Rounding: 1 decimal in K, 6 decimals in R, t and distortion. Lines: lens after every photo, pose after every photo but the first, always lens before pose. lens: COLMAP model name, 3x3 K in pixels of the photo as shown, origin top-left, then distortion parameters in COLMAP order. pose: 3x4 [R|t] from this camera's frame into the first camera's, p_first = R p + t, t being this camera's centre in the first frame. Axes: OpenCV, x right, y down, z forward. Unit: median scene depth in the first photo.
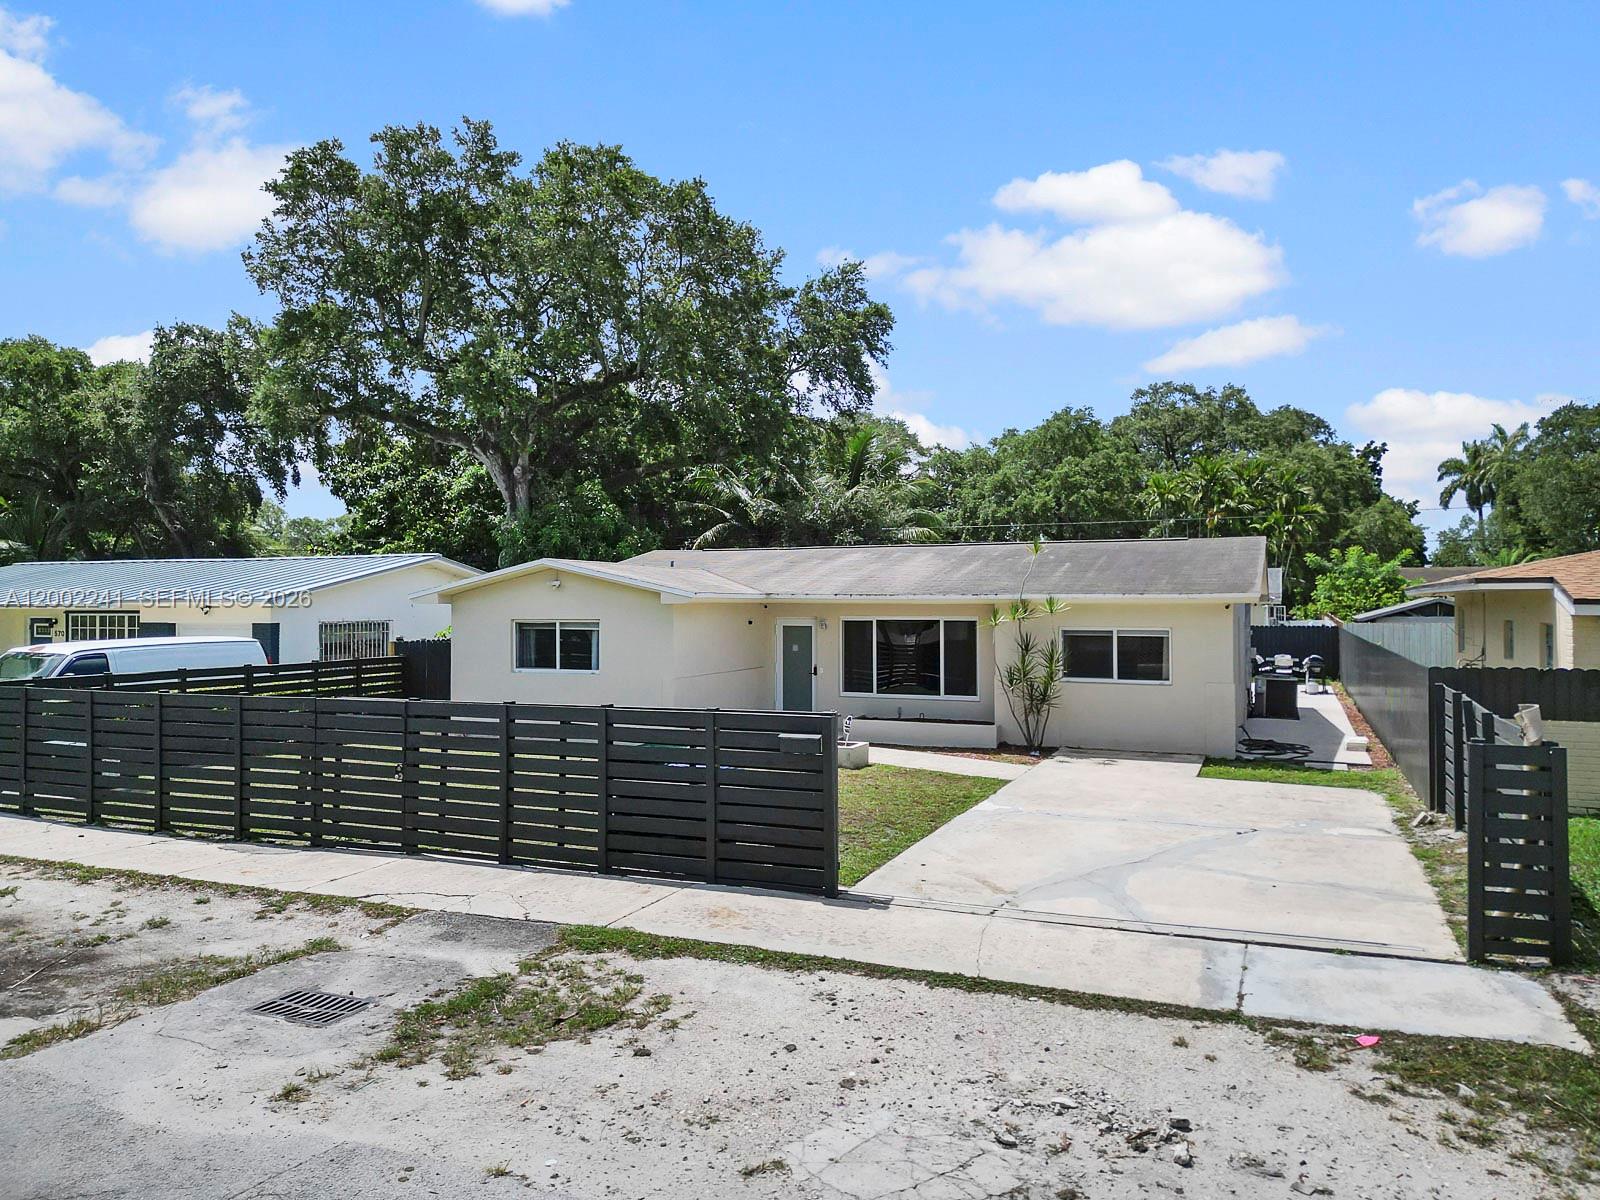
lens RADIAL K [[1122.1, 0, 804.2], [0, 1122.1, 600.3], [0, 0, 1]] dist [0.054526, -0.043757]
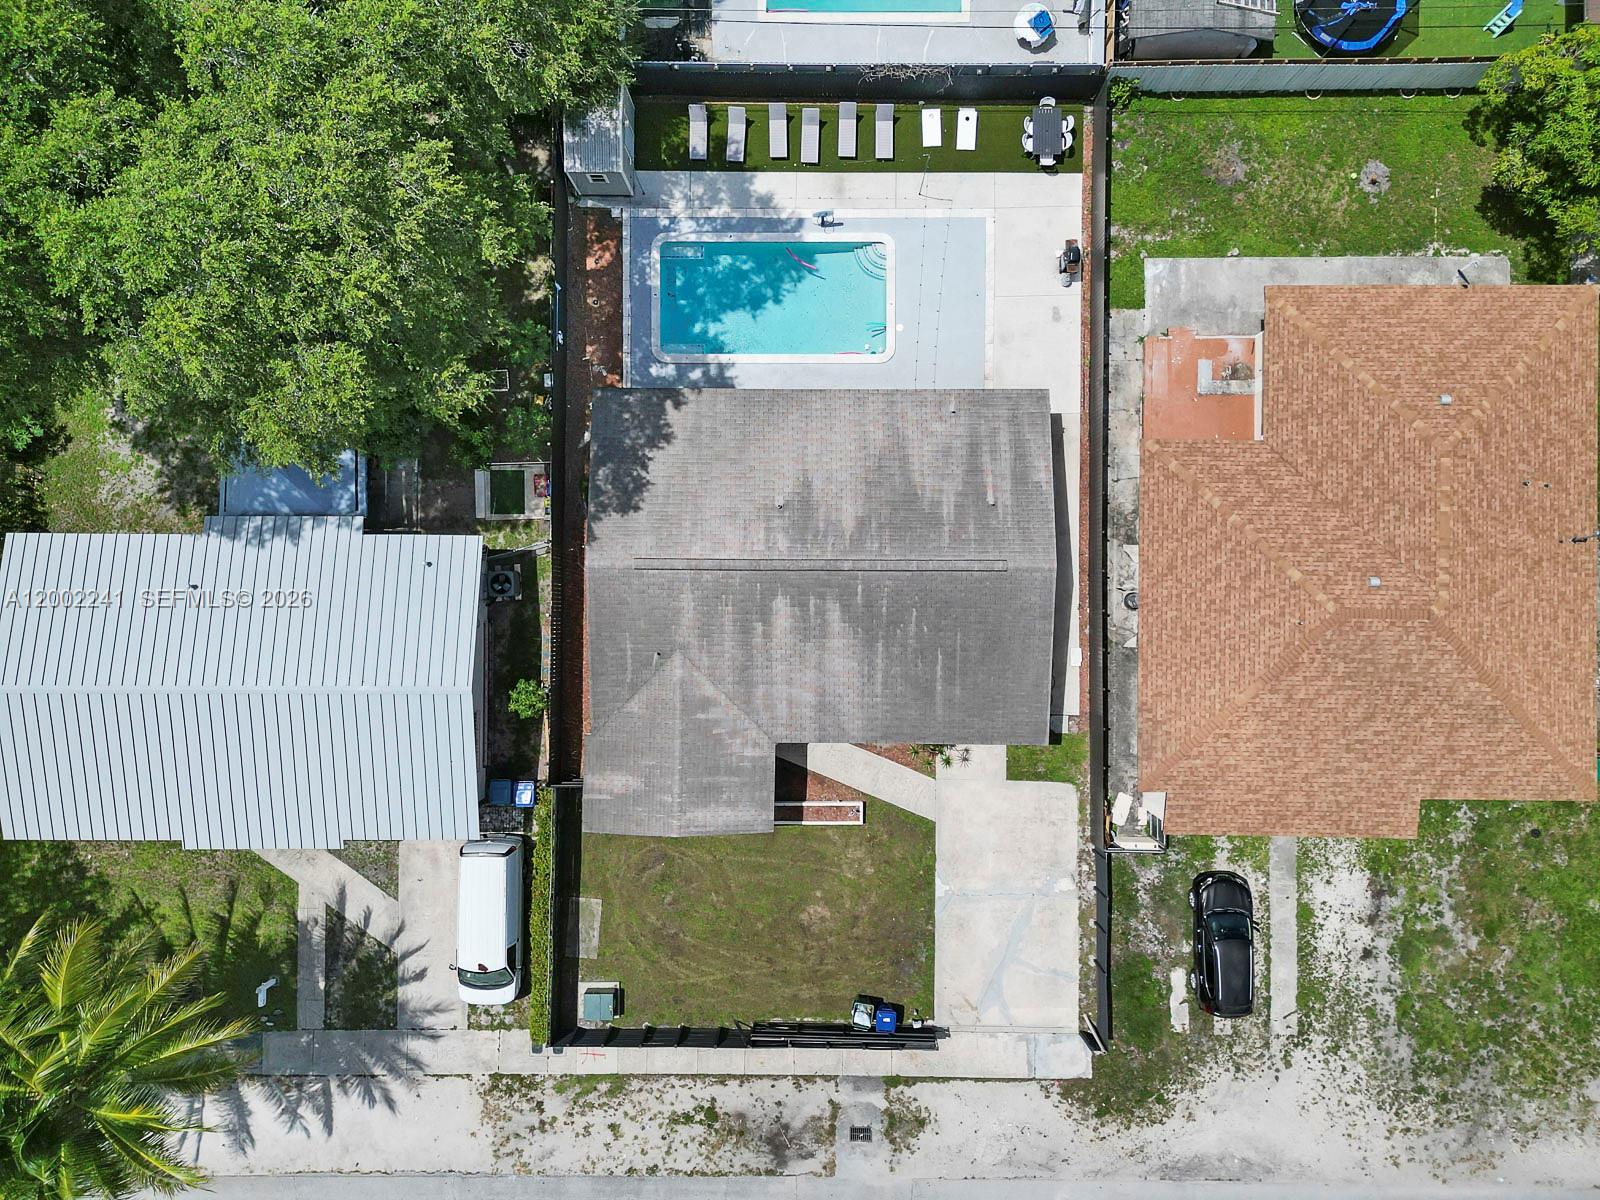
lens RADIAL K [[1122.1, 0, 808.8], [0, 1122.1, 590.3], [0, 0, 1]] dist [0.054526, -0.043757]
pose [[0.922757, -0.385382, -0.000869, 0.280604], [0.007374, 0.015403, 0.999854, -4.728297], [-0.385312, -0.922629, 0.017055, 3.264729]]
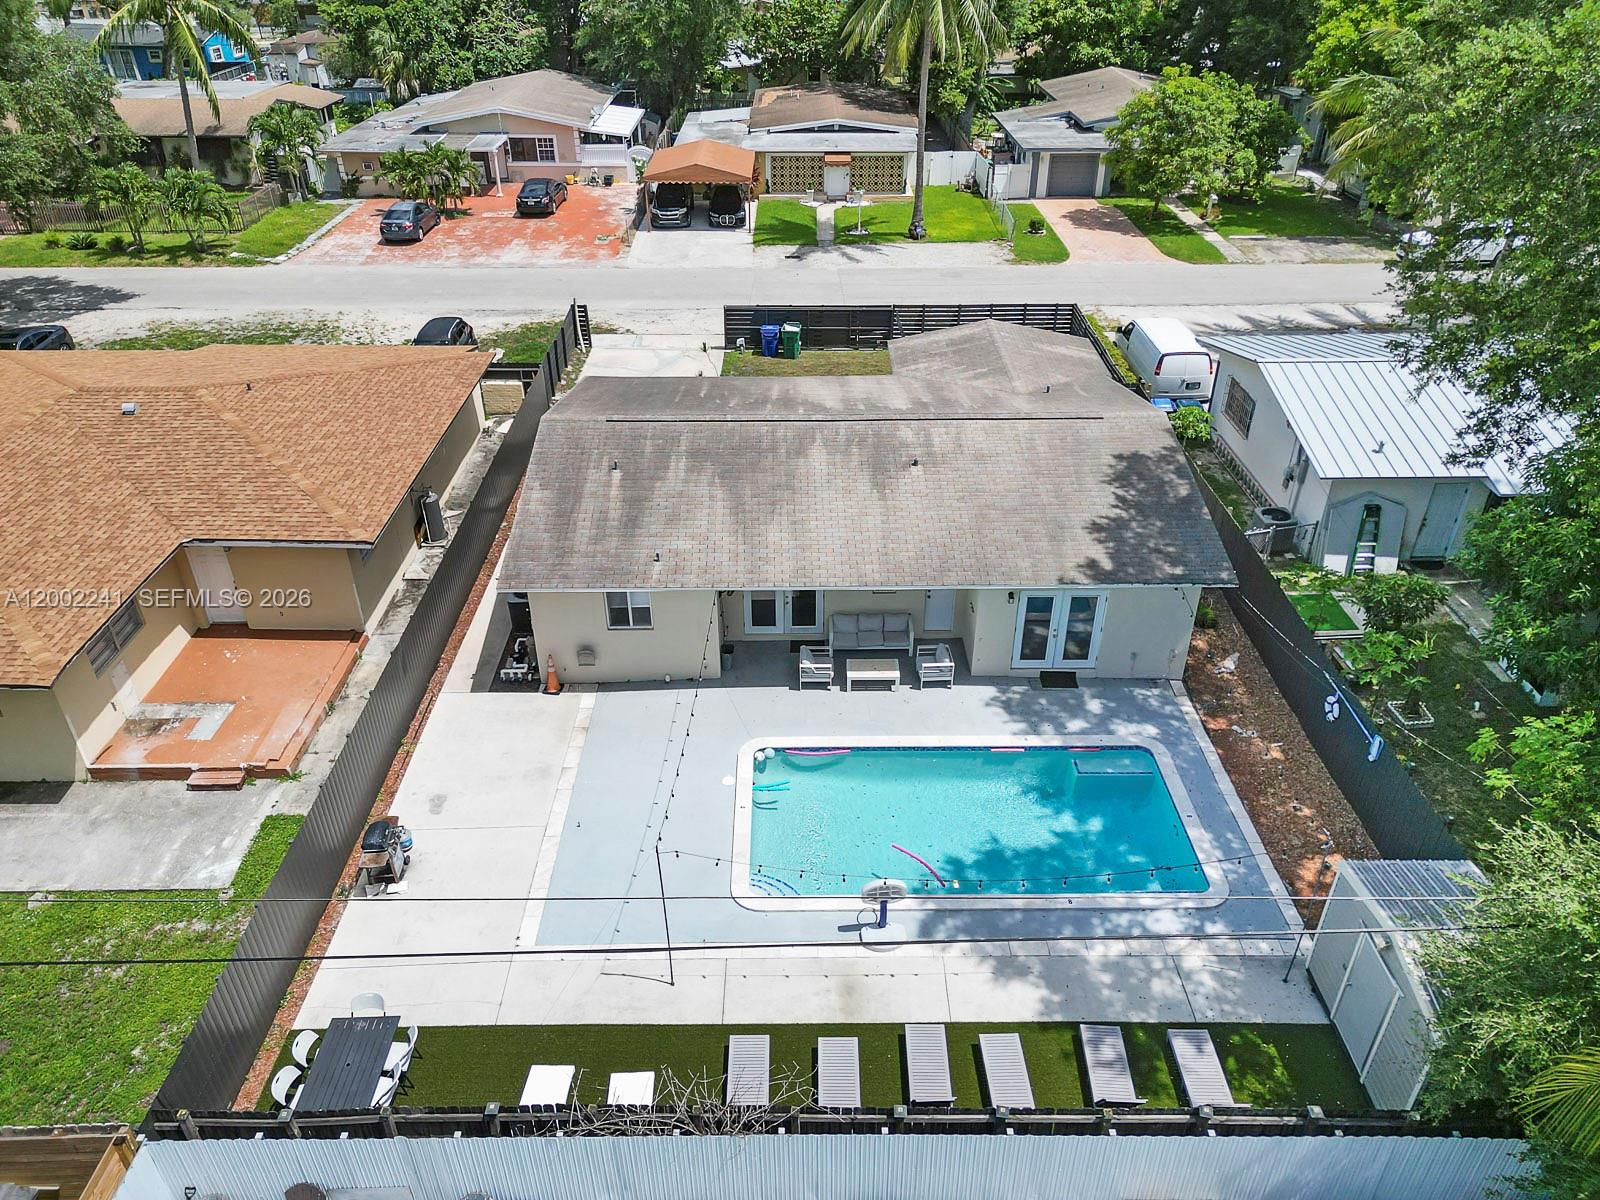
lens RADIAL K [[1122.1, 0, 804.7], [0, 1122.1, 592.1], [0, 0, 1]] dist [0.054526, -0.043757]
pose [[-0.917947, 0.215458, -0.333093, 1.758966], [0.002210, 0.842418, 0.538819, -1.588916], [0.396696, 0.493872, -0.773772, 6.283518]]
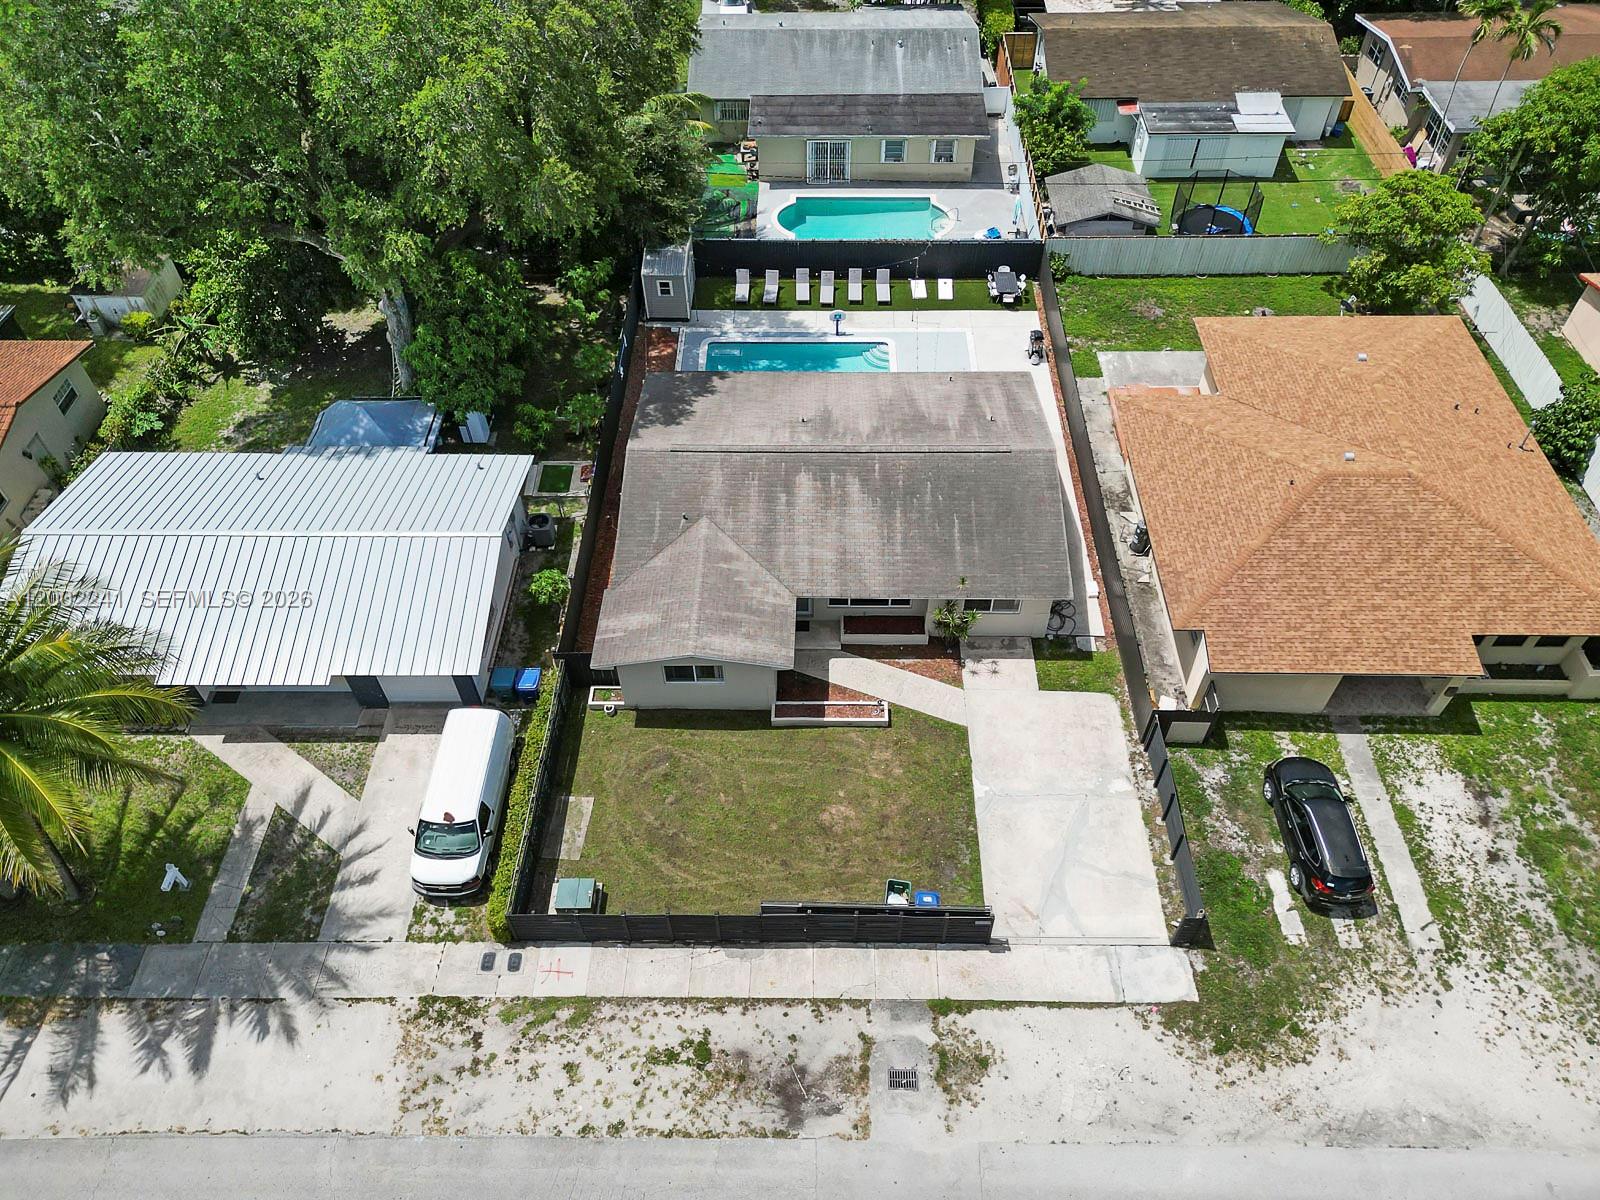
lens RADIAL K [[1122.1, 0, 807.2], [0, 1122.1, 593.9], [0, 0, 1]] dist [0.054526, -0.043757]
pose [[0.925000, -0.287101, 0.248894, -1.206677], [0.004705, 0.663646, 0.748032, -3.494021], [-0.379938, -0.690758, 0.615223, -0.046690]]
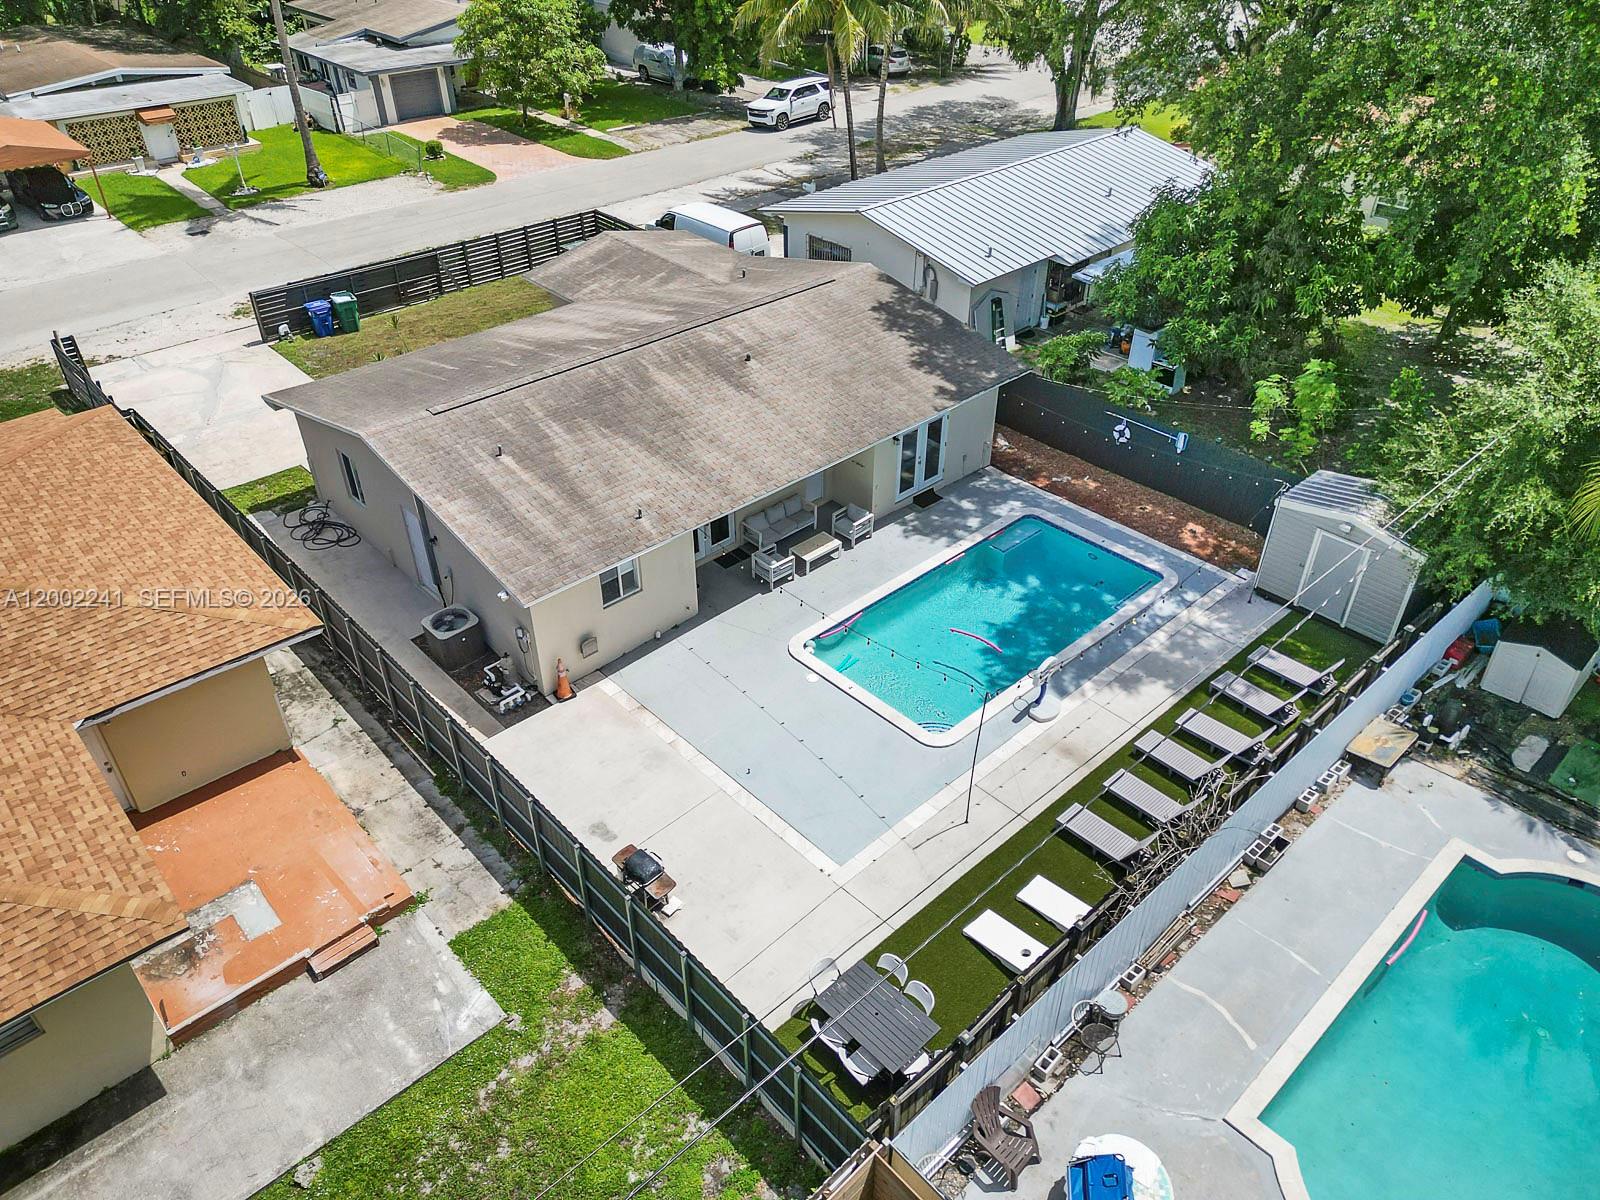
lens RADIAL K [[1122.1, 0, 802.9], [0, 1122.1, 601.9], [0, 0, 1]] dist [0.054526, -0.043757]
pose [[-0.407685, 0.539941, -0.736381, 3.170552], [-0.008830, 0.804074, 0.594464, -1.599514], [0.913080, 0.248856, -0.323041, 5.158846]]
